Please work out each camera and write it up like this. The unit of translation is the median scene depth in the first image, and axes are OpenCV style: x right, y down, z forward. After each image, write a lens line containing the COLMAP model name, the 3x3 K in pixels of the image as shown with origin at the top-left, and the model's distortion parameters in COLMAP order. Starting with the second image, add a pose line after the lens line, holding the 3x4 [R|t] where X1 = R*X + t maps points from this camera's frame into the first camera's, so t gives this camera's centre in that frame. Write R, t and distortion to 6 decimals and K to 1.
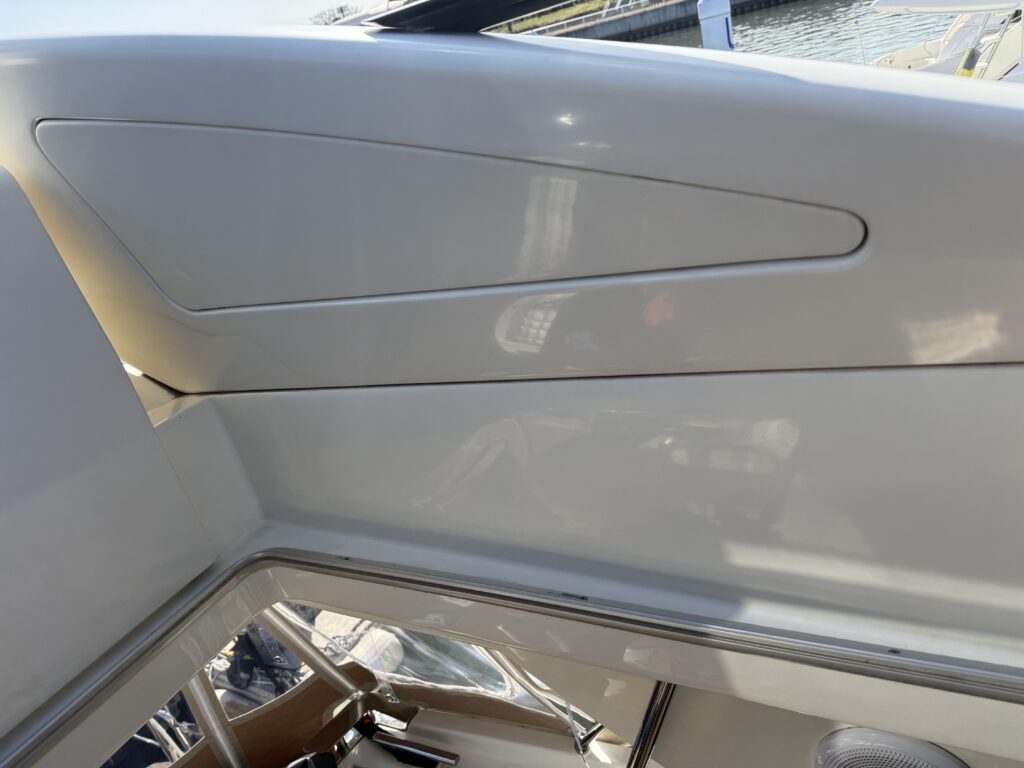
lens RADIAL K [[708.5, 0, 508.5], [0, 708.5, 391.8], [0, 0, 1]] dist [-0.020737, 0.001773]
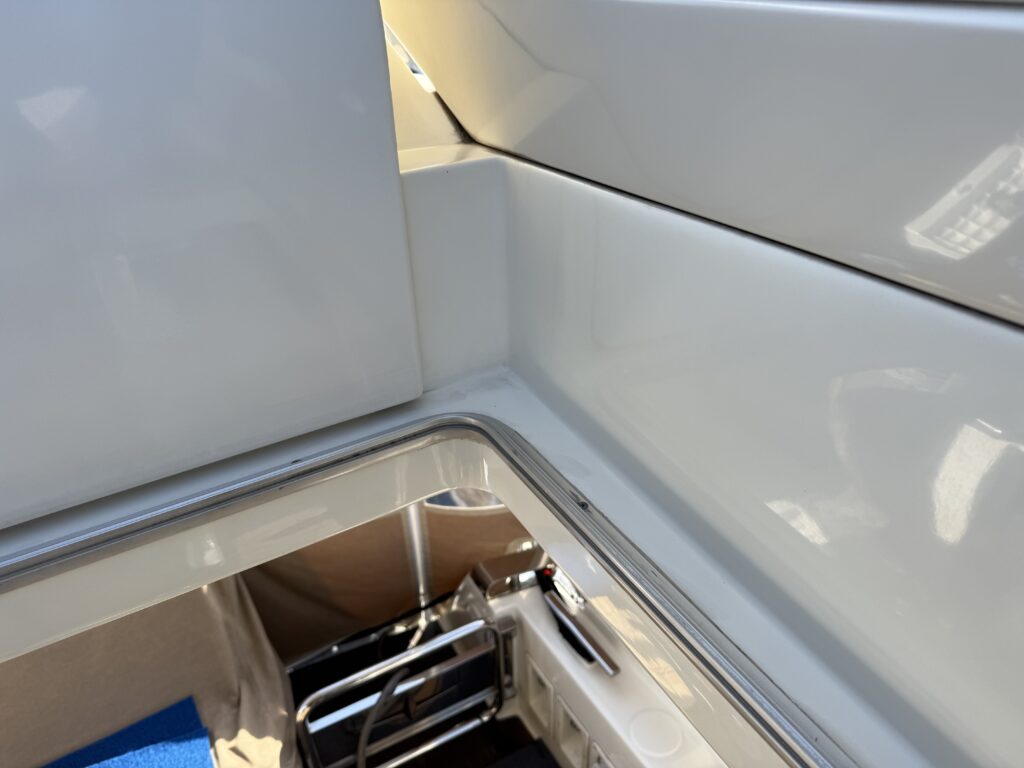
lens RADIAL K [[708.5, 0, 508.5], [0, 708.5, 391.8], [0, 0, 1]] dist [-0.020737, 0.001773]
pose [[0.833972, 0.450516, -0.318631, -0.060258], [-0.357744, 0.881070, 0.309410, -0.003619], [0.420130, -0.144051, 0.895958, 0.202693]]
